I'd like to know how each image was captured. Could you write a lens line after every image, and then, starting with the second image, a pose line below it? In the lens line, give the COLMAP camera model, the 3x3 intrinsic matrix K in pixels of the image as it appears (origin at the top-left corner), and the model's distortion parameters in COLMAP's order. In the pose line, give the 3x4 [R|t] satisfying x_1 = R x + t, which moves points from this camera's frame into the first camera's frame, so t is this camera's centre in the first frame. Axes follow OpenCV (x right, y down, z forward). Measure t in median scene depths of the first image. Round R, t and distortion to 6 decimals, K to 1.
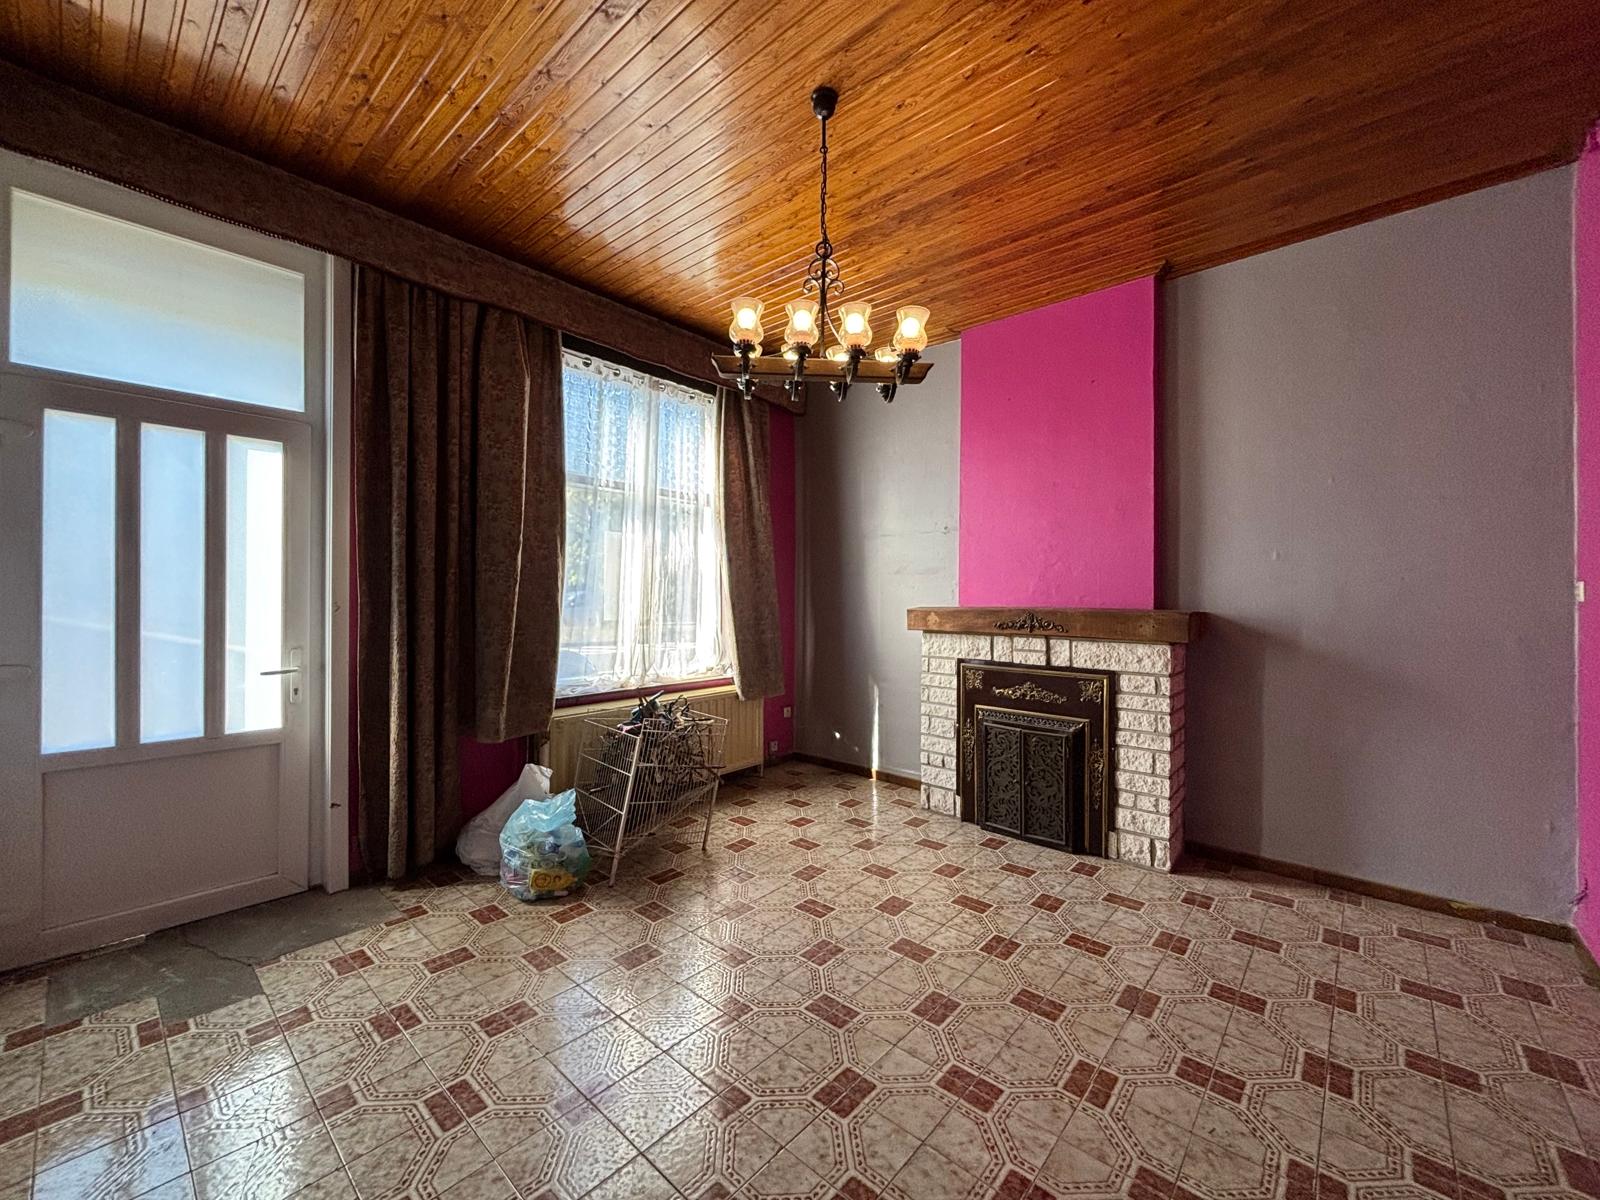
lens RADIAL K [[646.5, 0, 799.4], [0, 646.5, 595.7], [0, 0, 1]] dist [0.007692, -0.000032]
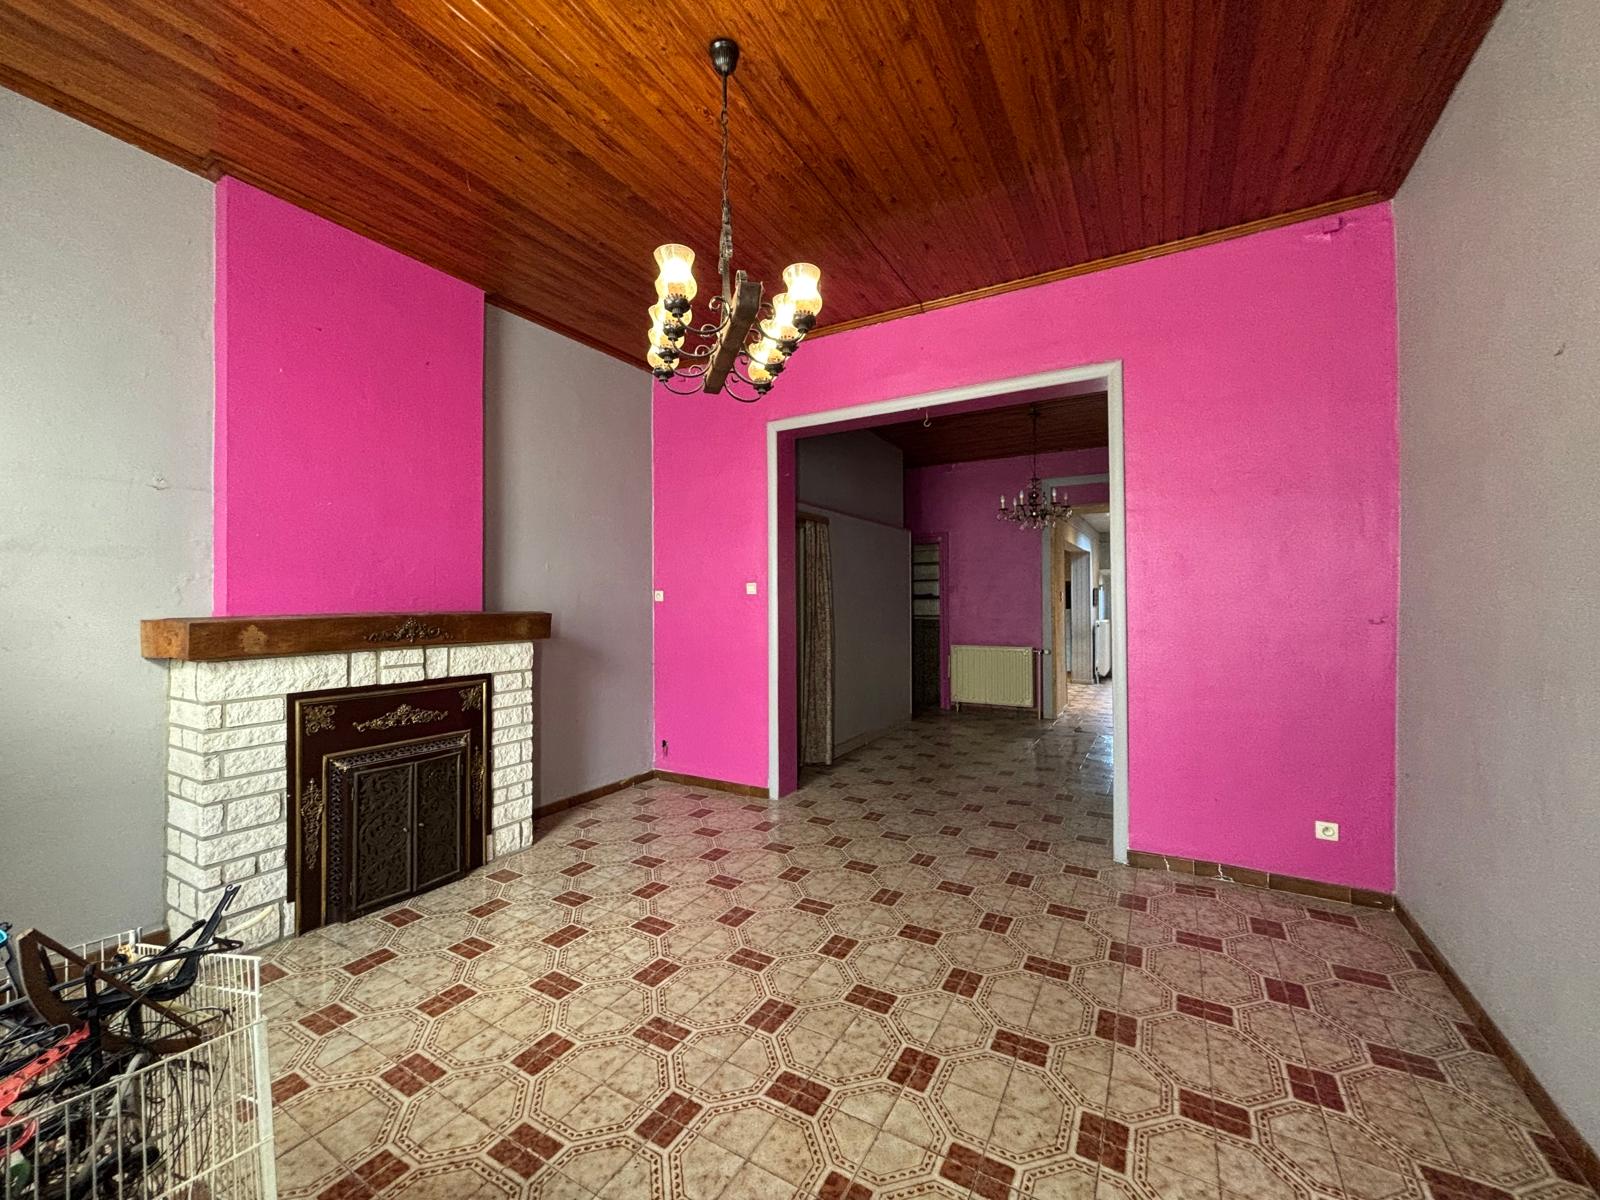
lens RADIAL K [[646.5, 0, 799.4], [0, 646.5, 595.7], [0, 0, 1]] dist [0.007692, -0.000032]
pose [[-0.192484, 0.002799, 0.981296, -0.594338], [0.001470, 0.999996, -0.002564, -0.000639], [-0.981299, 0.000949, -0.192487, 0.729101]]
